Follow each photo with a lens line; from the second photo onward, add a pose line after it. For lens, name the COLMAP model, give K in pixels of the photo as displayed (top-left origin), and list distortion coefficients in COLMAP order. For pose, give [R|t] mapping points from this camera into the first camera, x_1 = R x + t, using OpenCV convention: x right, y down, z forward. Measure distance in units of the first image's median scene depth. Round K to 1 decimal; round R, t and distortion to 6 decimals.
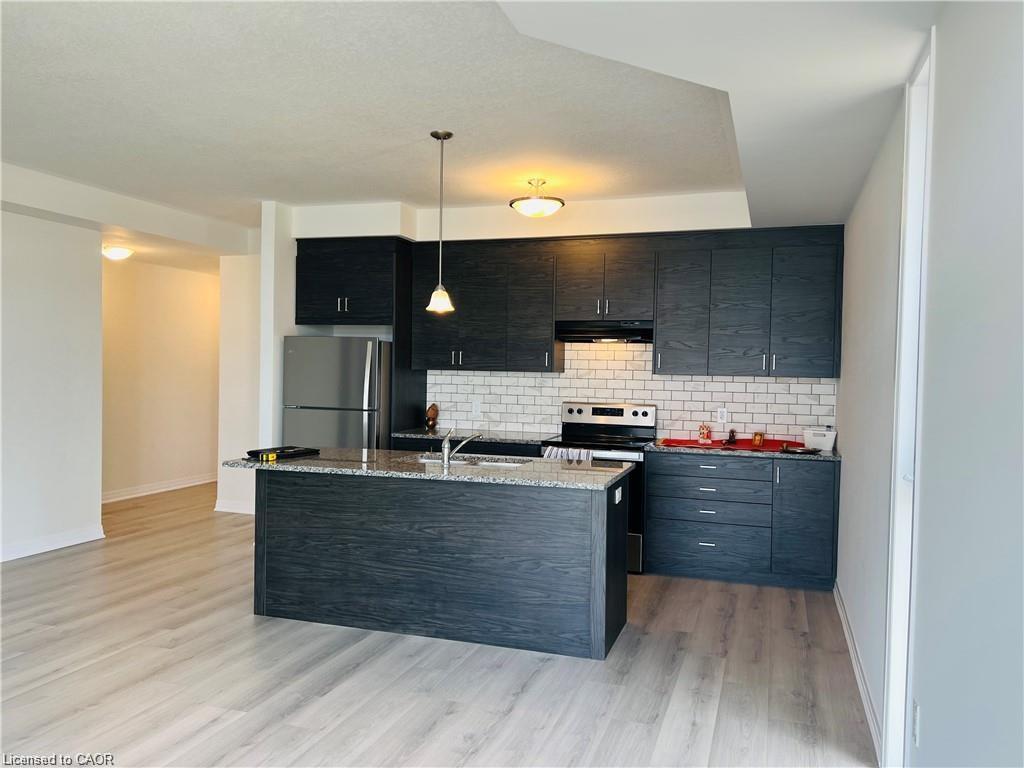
lens RADIAL K [[765.1, 0, 517.9], [0, 765.1, 387.5], [0, 0, 1]] dist [0.061091, -0.074043]
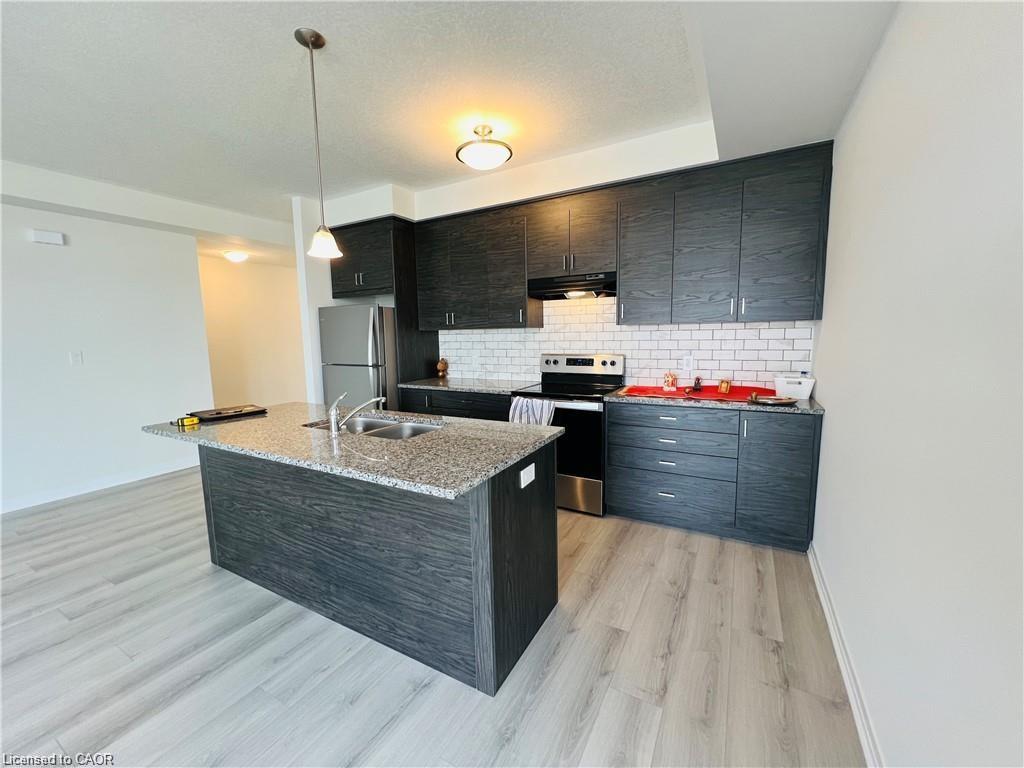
lens RADIAL K [[409.2, 0, 512.6], [0, 409.2, 384.3], [0, 0, 1]] dist [-0.005599, 0.001519]
pose [[0.981514, -0.014784, -0.190817, 0.154770], [0.033524, 0.994878, 0.095358, 0.005075], [0.188430, -0.099993, 0.976983, 0.464871]]
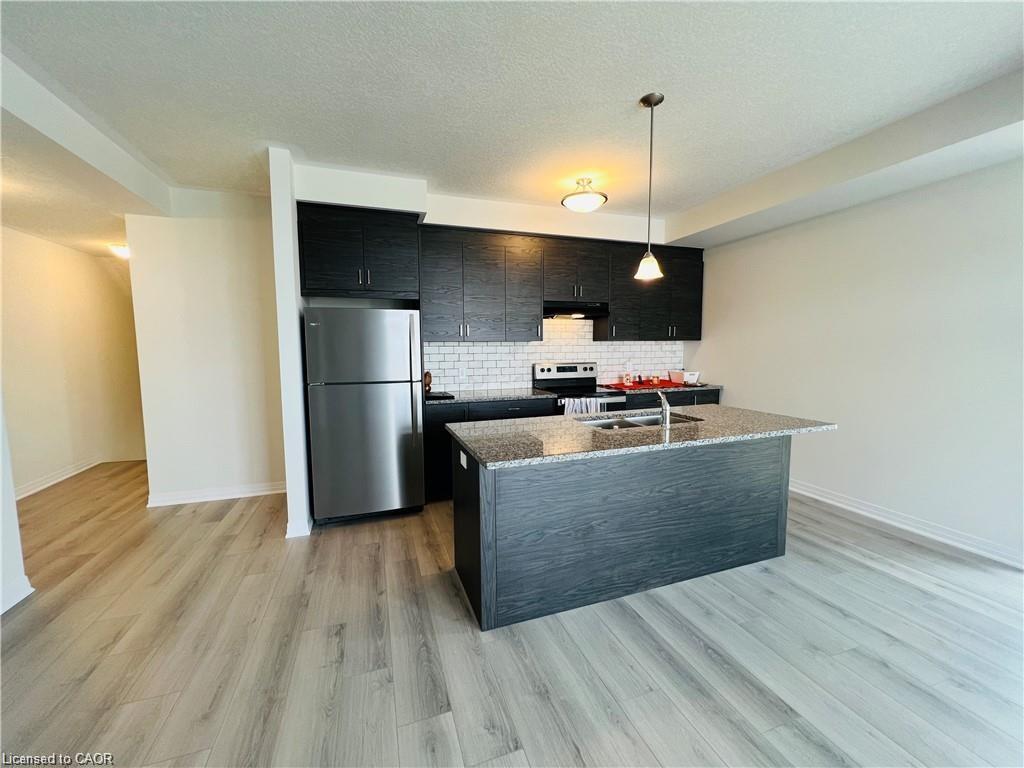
lens RADIAL K [[409.2, 0, 510.5], [0, 409.2, 383.1], [0, 0, 1]] dist [-0.005599, 0.001519]
pose [[0.792326, -0.081611, 0.604615, -0.478657], [0.037556, 0.995658, 0.085178, -0.011392], [-0.608941, -0.044782, 0.791950, 0.543162]]
